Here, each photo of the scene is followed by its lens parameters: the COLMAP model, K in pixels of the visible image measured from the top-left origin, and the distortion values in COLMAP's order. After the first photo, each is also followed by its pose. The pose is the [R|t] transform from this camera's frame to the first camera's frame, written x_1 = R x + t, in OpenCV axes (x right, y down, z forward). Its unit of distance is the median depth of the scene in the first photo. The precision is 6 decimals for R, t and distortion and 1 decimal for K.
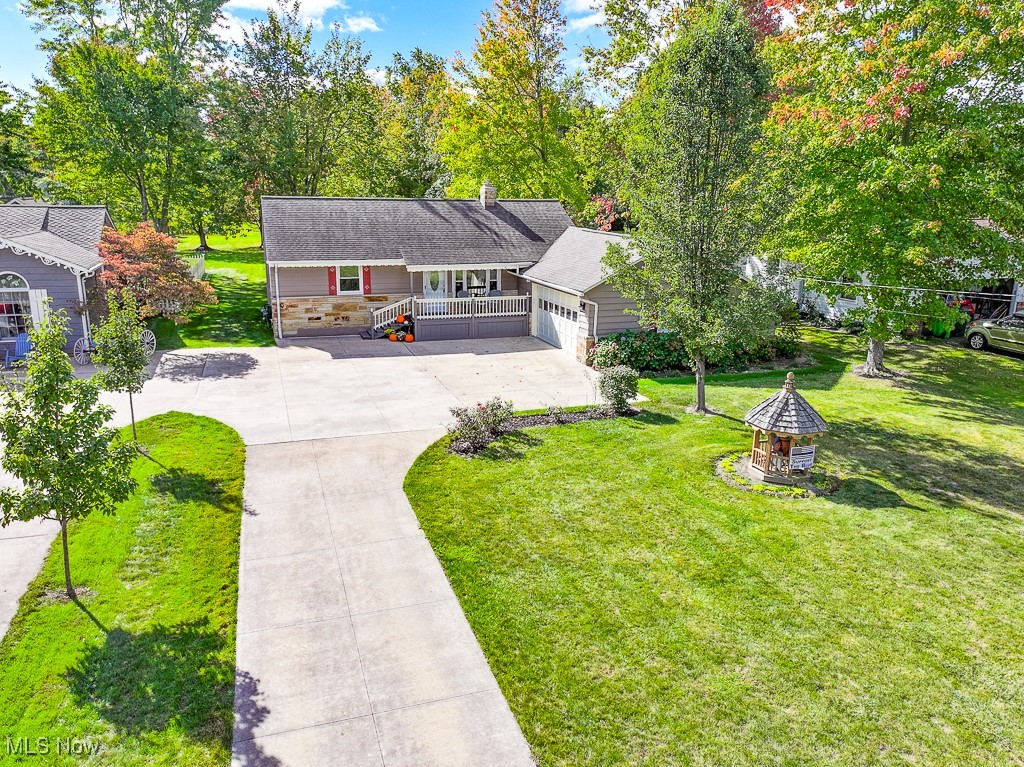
lens RADIAL K [[734.0, 0, 511.6], [0, 734.0, 384.2], [0, 0, 1]] dist [0.002176, -0.003343]
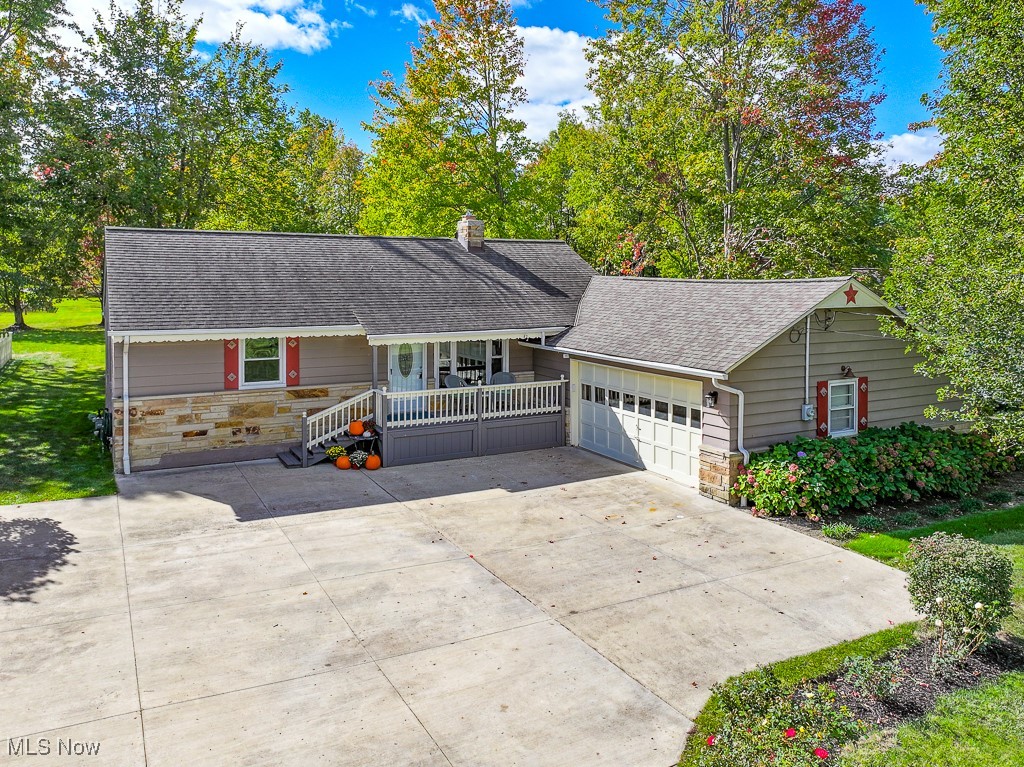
lens RADIAL K [[734.0, 0, 508.0], [0, 734.0, 299.0], [0, 0, 1]] dist [0.002176, -0.003343]
pose [[0.983539, -0.011311, 0.180341, -0.136118], [0.050572, 0.975385, -0.214632, -0.058035], [-0.173475, 0.220220, 0.959901, 0.408604]]
